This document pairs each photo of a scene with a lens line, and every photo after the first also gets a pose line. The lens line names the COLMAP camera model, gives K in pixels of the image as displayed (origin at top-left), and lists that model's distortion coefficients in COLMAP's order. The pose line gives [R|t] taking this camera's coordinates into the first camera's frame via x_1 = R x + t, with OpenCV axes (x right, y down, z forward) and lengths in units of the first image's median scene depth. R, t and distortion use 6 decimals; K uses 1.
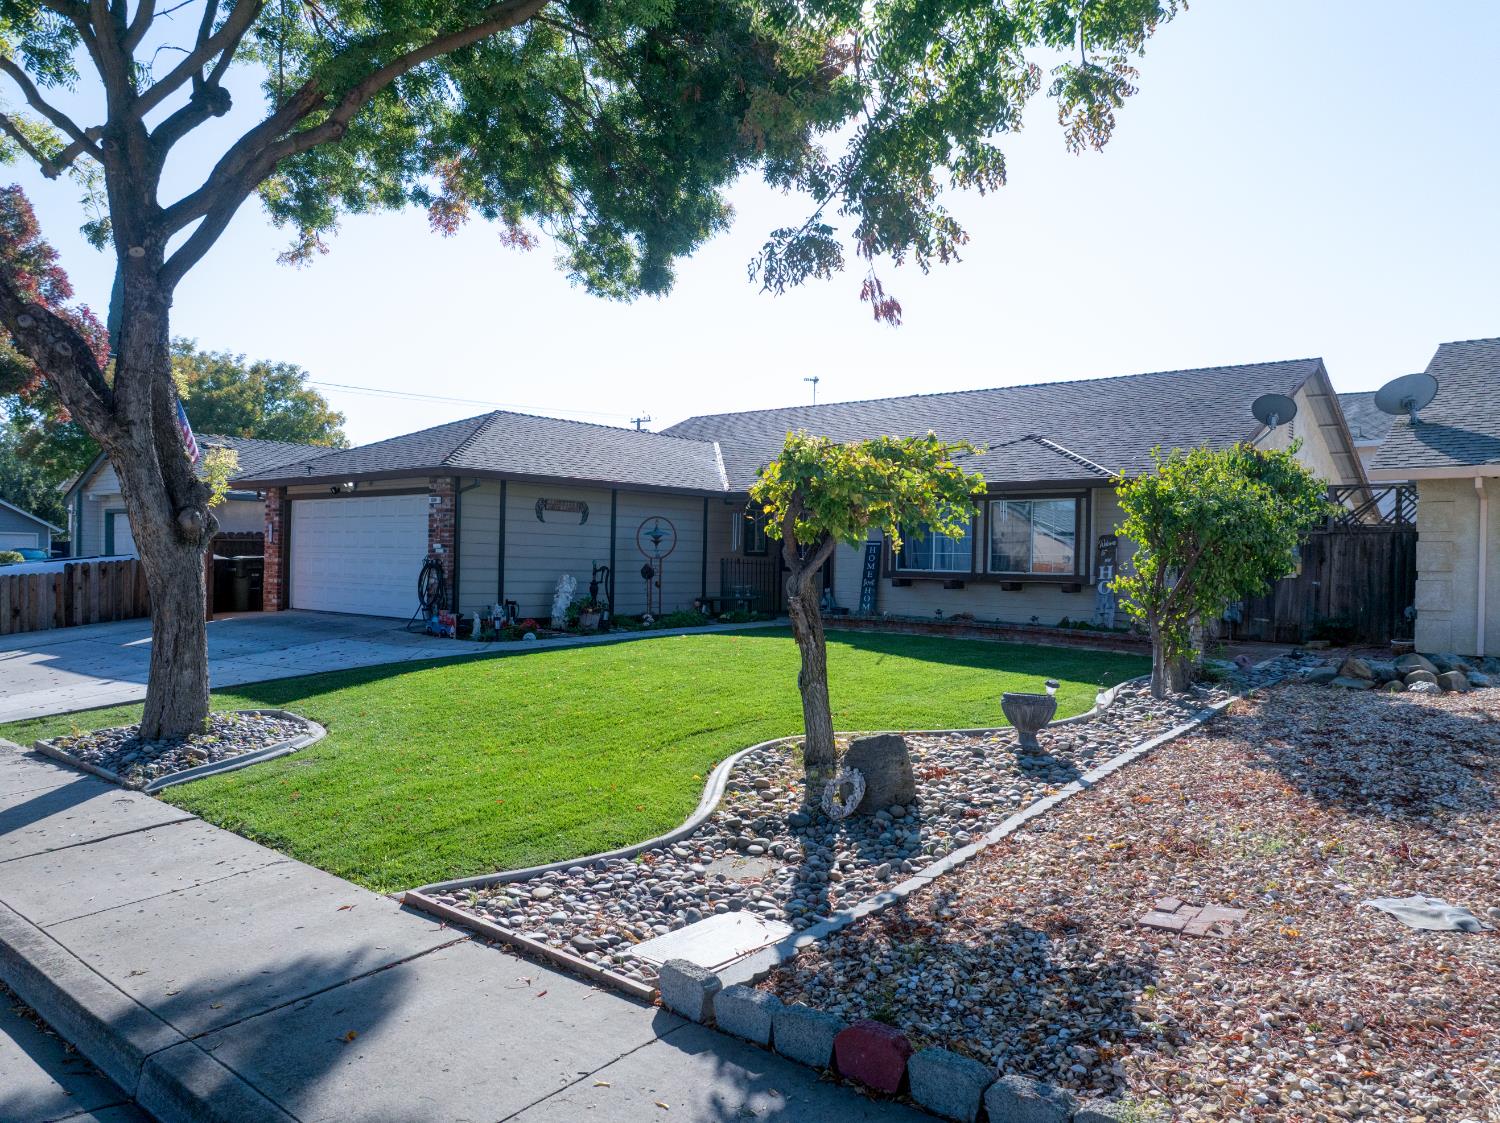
lens RADIAL K [[1168.5, 0, 780.3], [0, 1168.5, 562.1], [0, 0, 1]] dist [-0.051055, 0.000300]
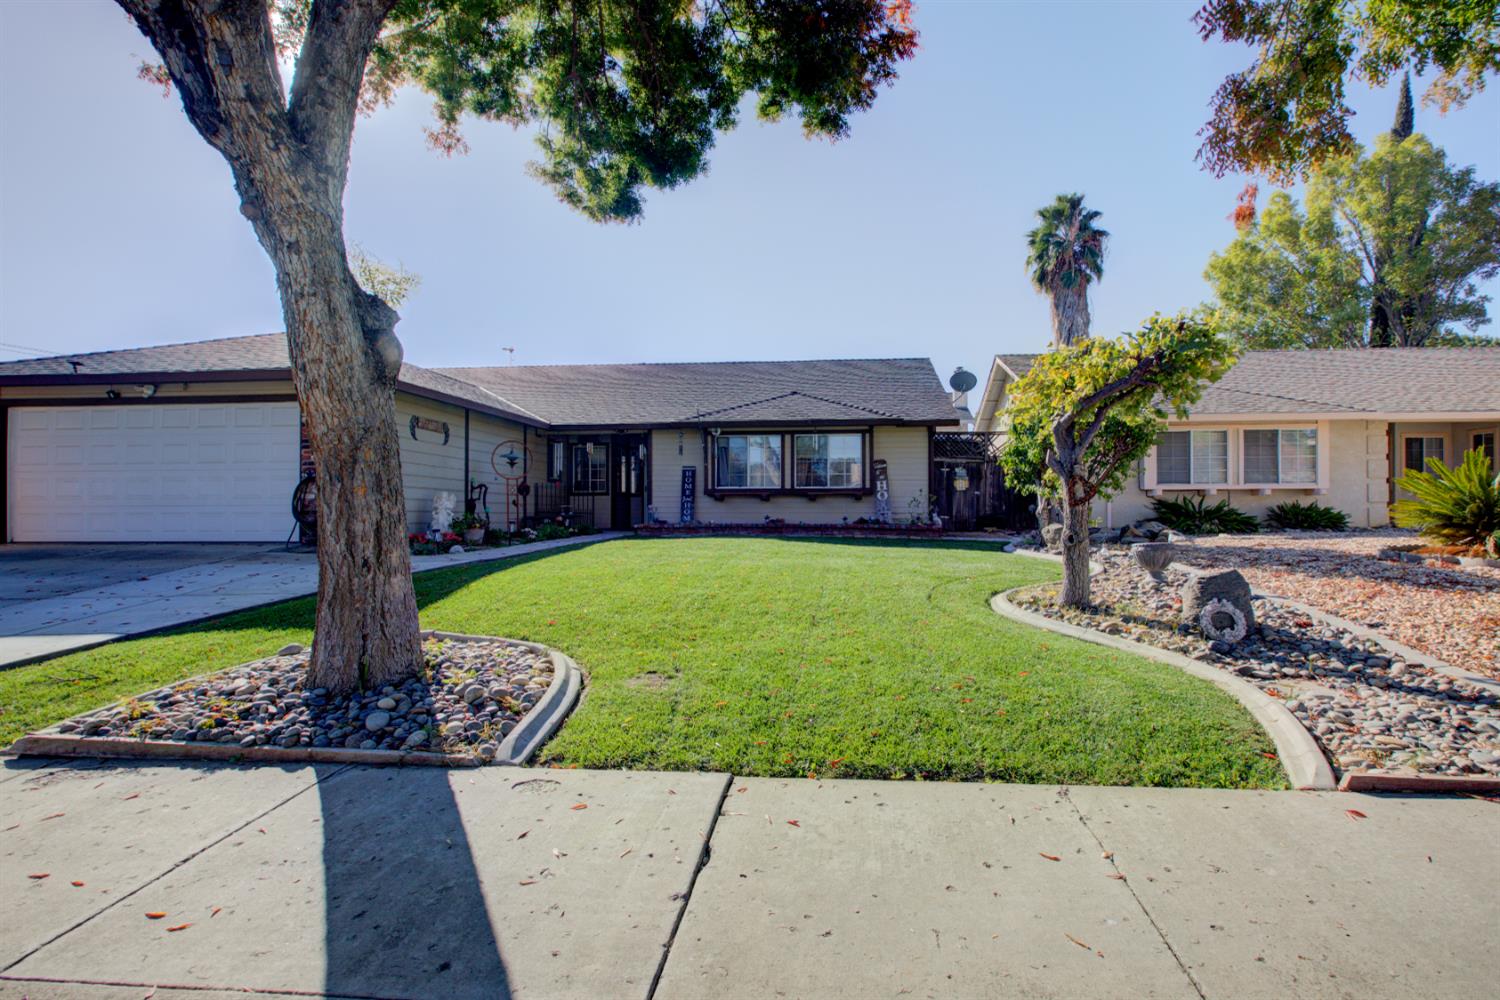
lens RADIAL K [[747.1, 0, 755.2], [0, 747.1, 519.5], [0, 0, 1]] dist [0.000703, 0.000277]
pose [[0.803097, -0.022744, 0.595415, -0.375702], [0.023841, 0.999698, 0.006030, 0.039485], [-0.595372, 0.009352, 0.803396, 0.332172]]
